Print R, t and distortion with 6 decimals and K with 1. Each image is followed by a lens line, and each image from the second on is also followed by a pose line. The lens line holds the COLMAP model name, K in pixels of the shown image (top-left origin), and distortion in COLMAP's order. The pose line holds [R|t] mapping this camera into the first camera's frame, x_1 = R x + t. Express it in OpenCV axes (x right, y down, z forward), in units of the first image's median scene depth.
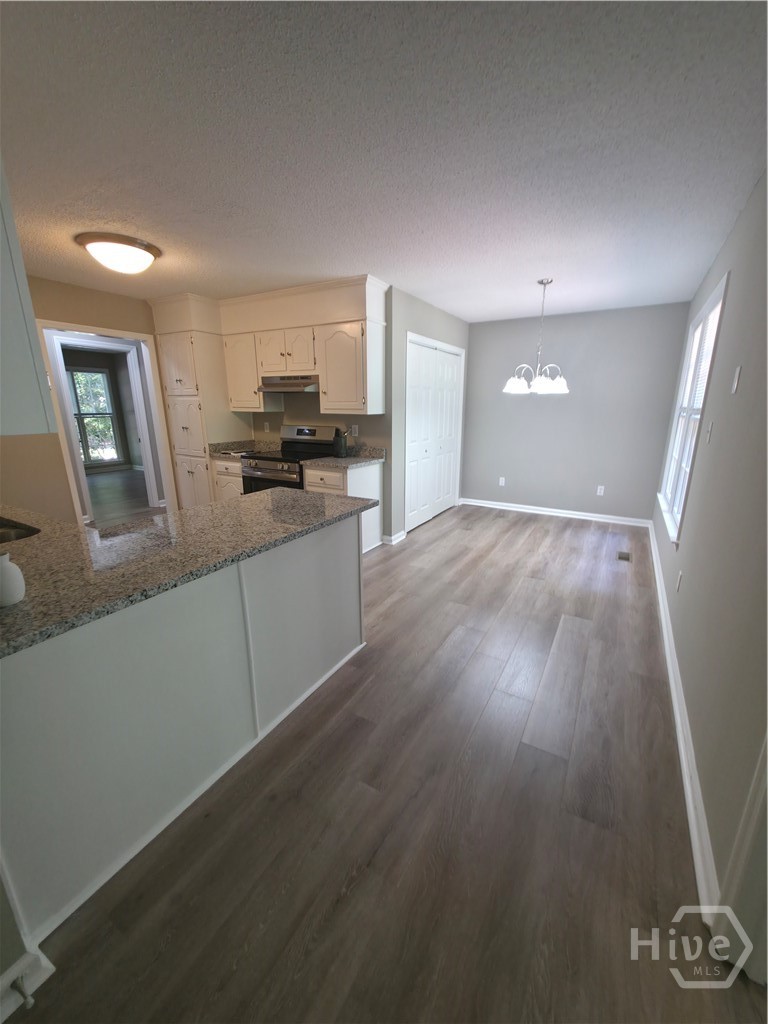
lens RADIAL K [[401.8, 0, 389.2], [0, 401.8, 516.7], [0, 0, 1]] dist [0.000037, 0.000193]
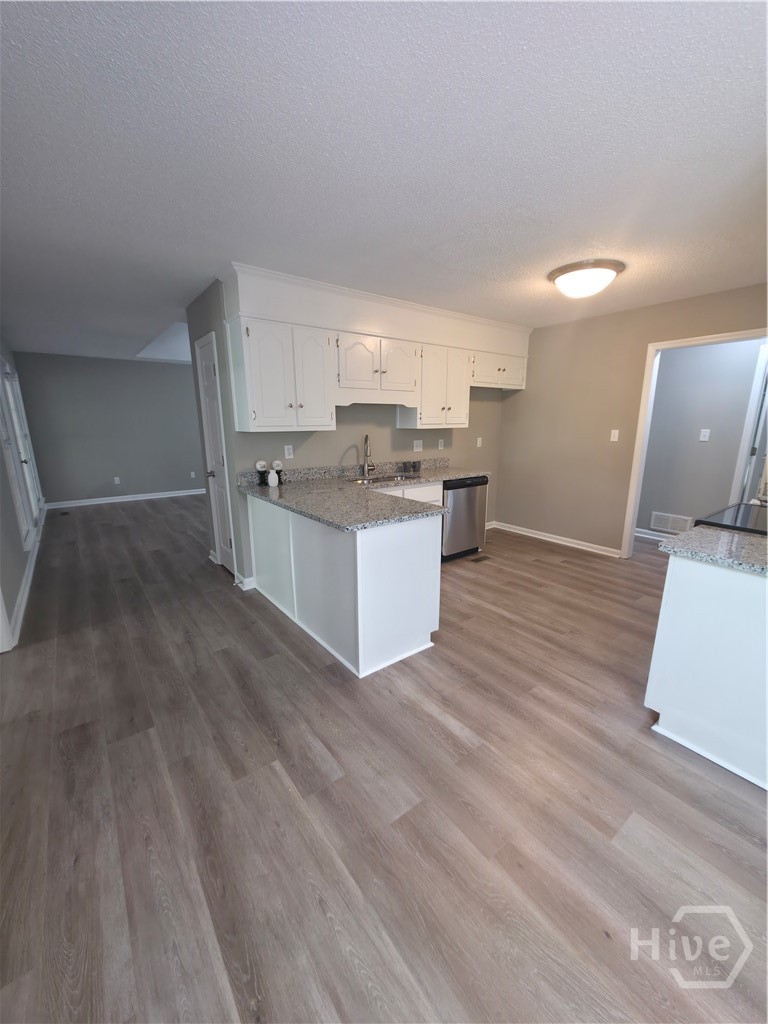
lens RADIAL K [[416.5, 0, 380.9], [0, 416.5, 507.8], [0, 0, 1]] dist [0.007433, 0.000346]
pose [[-0.397224, 0.185811, -0.898714, 0.407005], [-0.245964, 0.921905, 0.299320, -0.195005], [0.884146, 0.339948, -0.320500, 0.699311]]
